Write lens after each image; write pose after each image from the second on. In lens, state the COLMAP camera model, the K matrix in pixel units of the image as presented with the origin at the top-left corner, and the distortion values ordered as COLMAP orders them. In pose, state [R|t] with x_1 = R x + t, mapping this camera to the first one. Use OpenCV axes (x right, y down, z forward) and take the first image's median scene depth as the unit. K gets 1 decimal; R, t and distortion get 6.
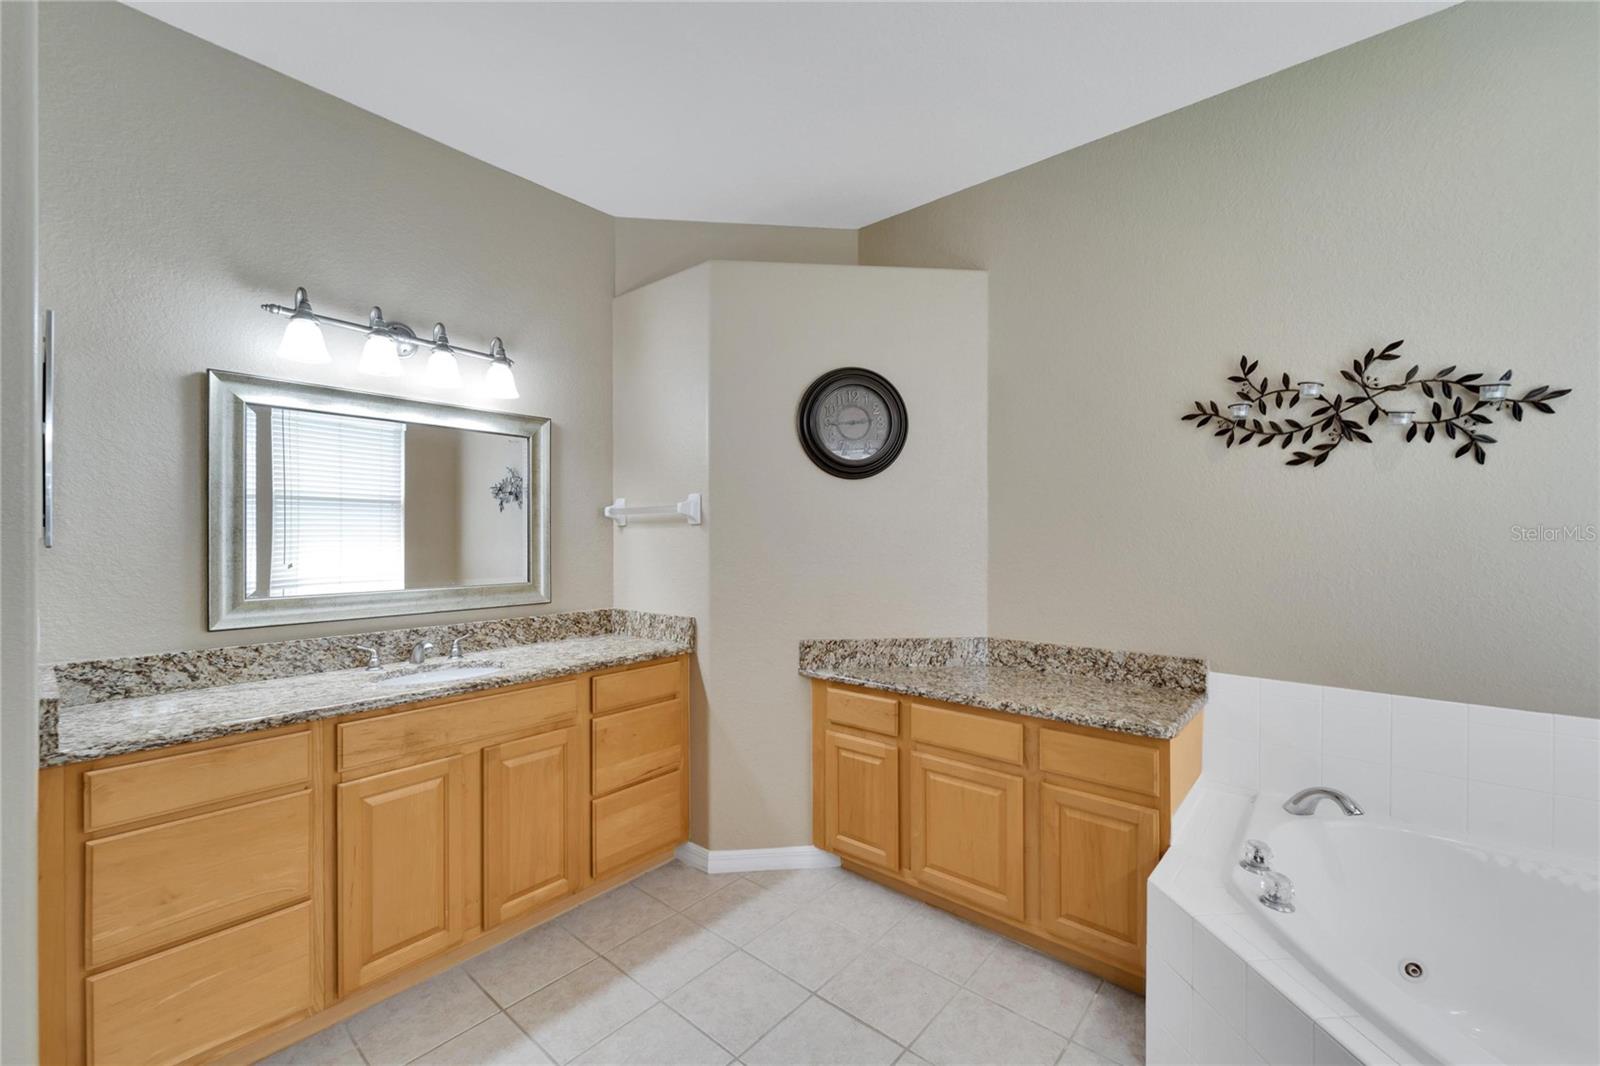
lens RADIAL K [[651.6, 0, 800.0], [0, 651.6, 533.0], [0, 0, 1]] dist [-0.000636, -0.000111]
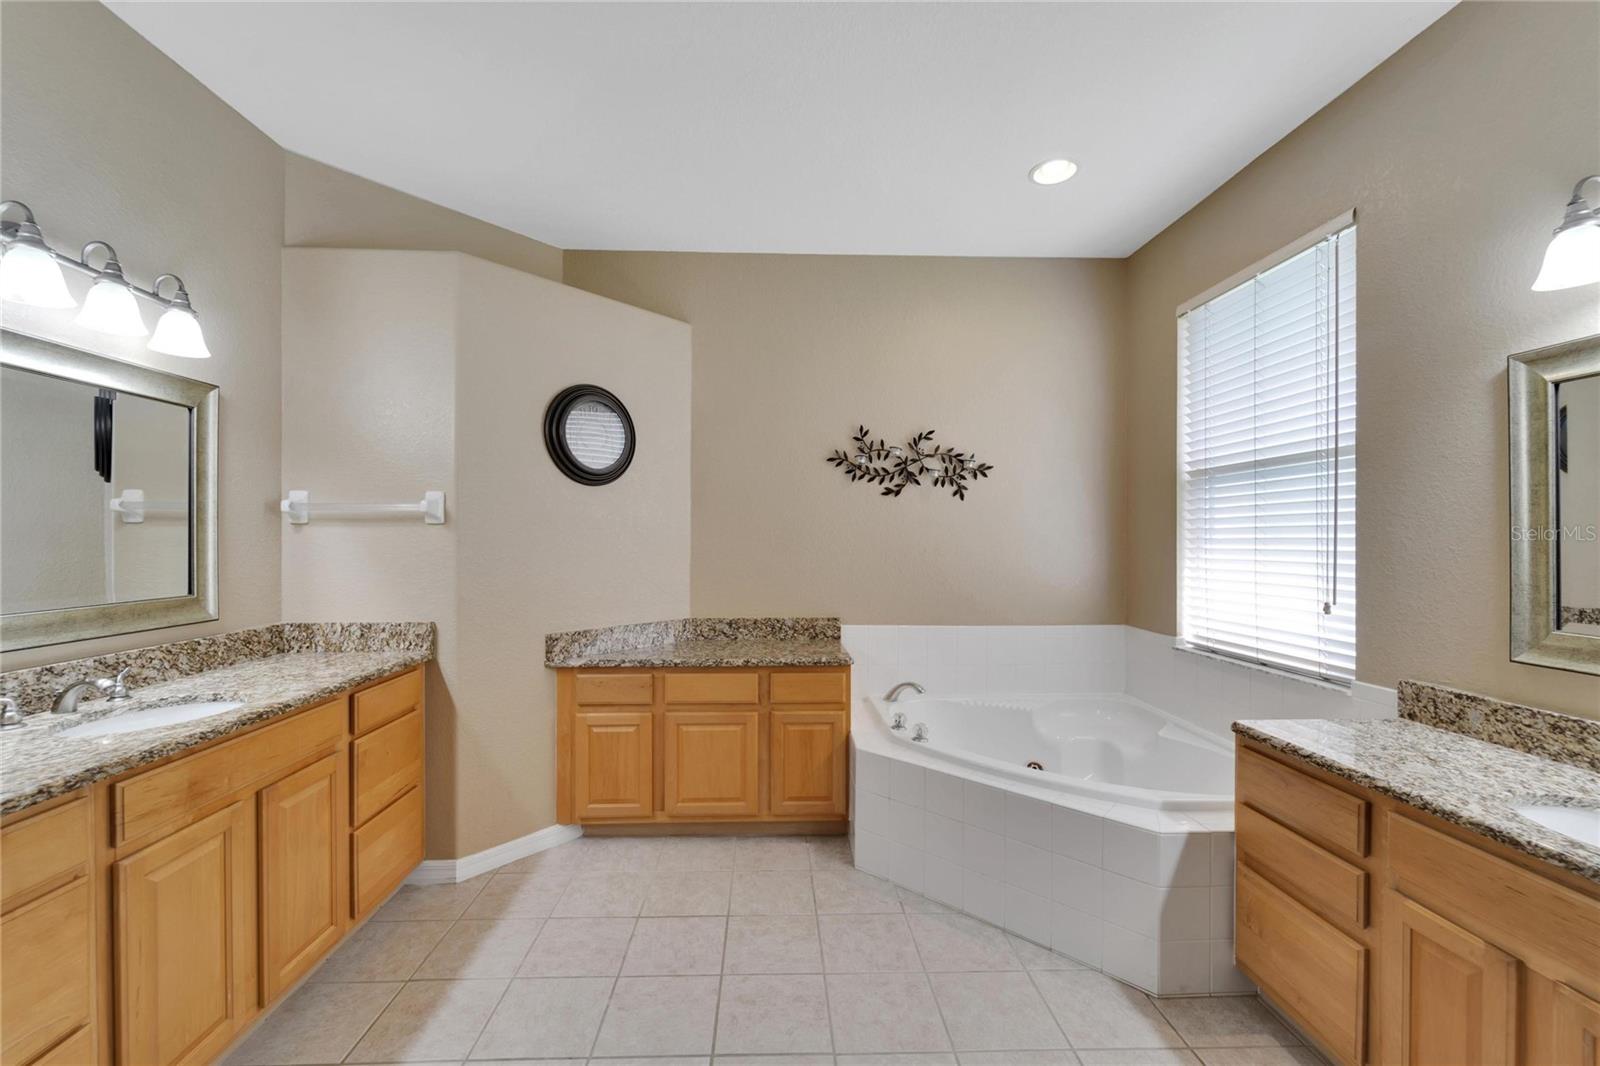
lens RADIAL K [[651.6, 0, 800.0], [0, 651.6, 533.0], [0, 0, 1]] dist [-0.000636, -0.000111]
pose [[0.733429, 0.007397, 0.679726, -0.478888], [-0.006288, 0.999972, -0.004096, 0.000899], [-0.679737, -0.001270, 0.733455, -0.067977]]
